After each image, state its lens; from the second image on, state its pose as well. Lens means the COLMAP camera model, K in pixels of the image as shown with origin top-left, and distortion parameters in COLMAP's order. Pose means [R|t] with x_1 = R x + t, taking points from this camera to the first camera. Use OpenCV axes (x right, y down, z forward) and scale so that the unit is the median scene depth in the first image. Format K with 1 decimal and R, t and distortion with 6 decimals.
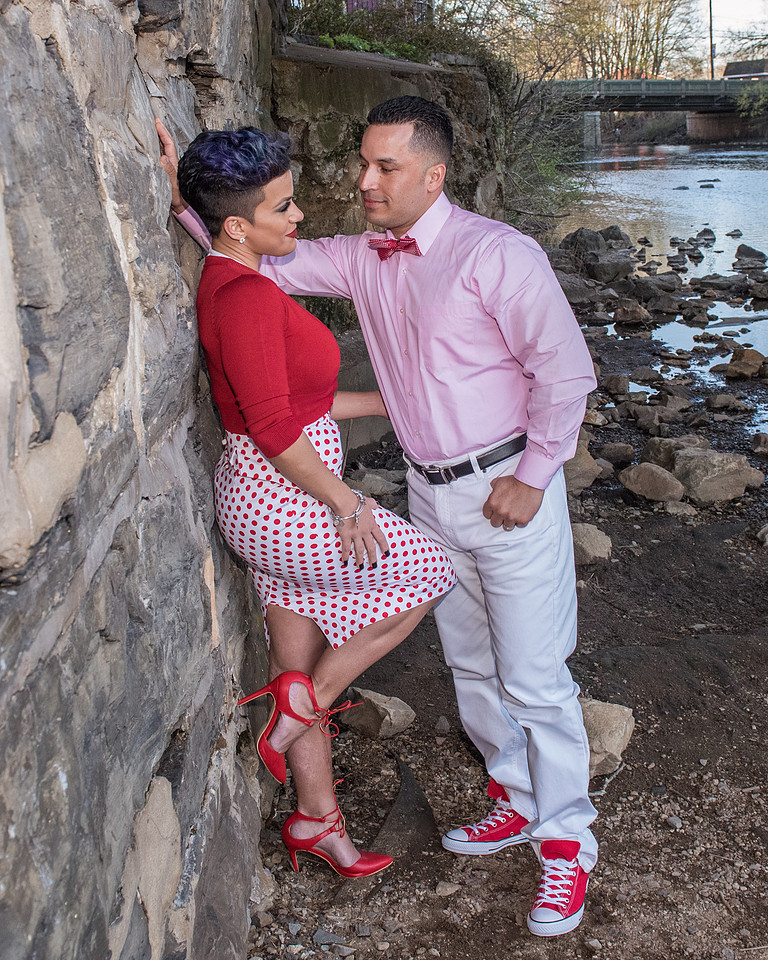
lens RADIAL K [[1780.2, 0, 388.2], [0, 1780.2, 474.8], [0, 0, 1]] dist [-0.058243, 0.000000]
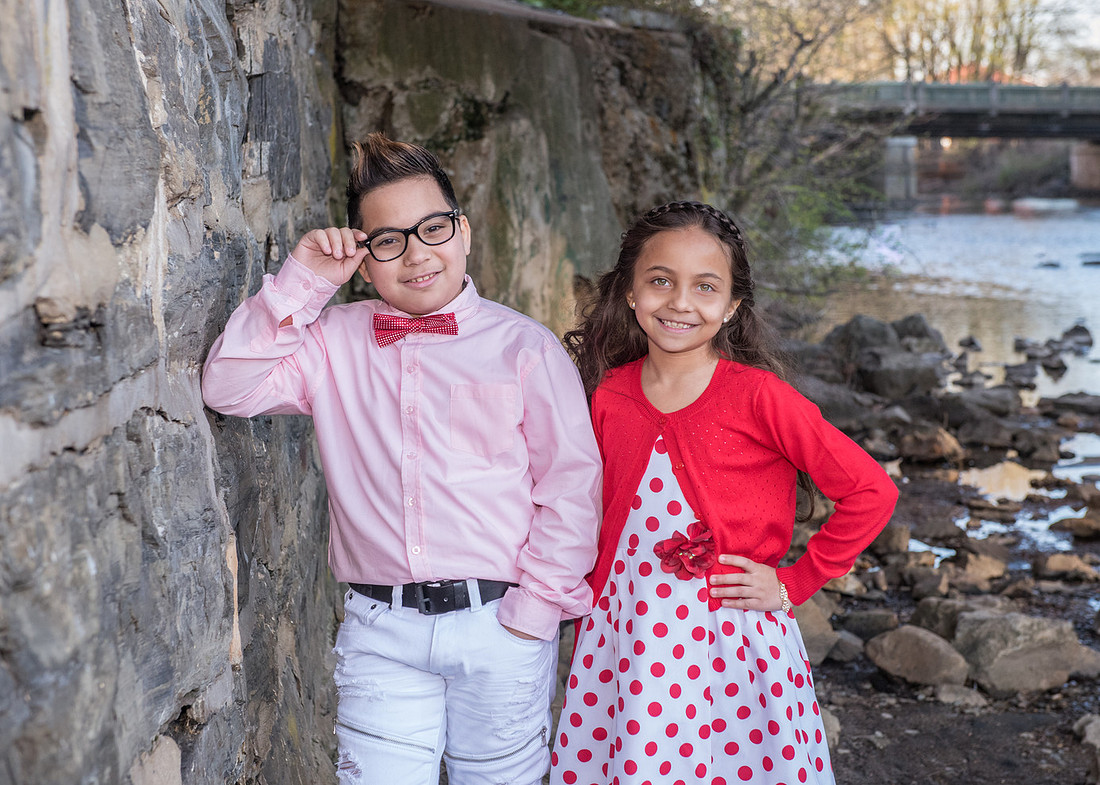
lens RADIAL K [[3175.8, 0, 545.1], [0, 3175.8, 395.9], [0, 0, 1]] dist [0.279426, 0.000000]
pose [[0.999645, 0.026482, 0.002949, 0.007577], [-0.025947, 0.992637, -0.118314, 0.036179], [-0.006061, 0.118195, 0.992972, -0.098046]]
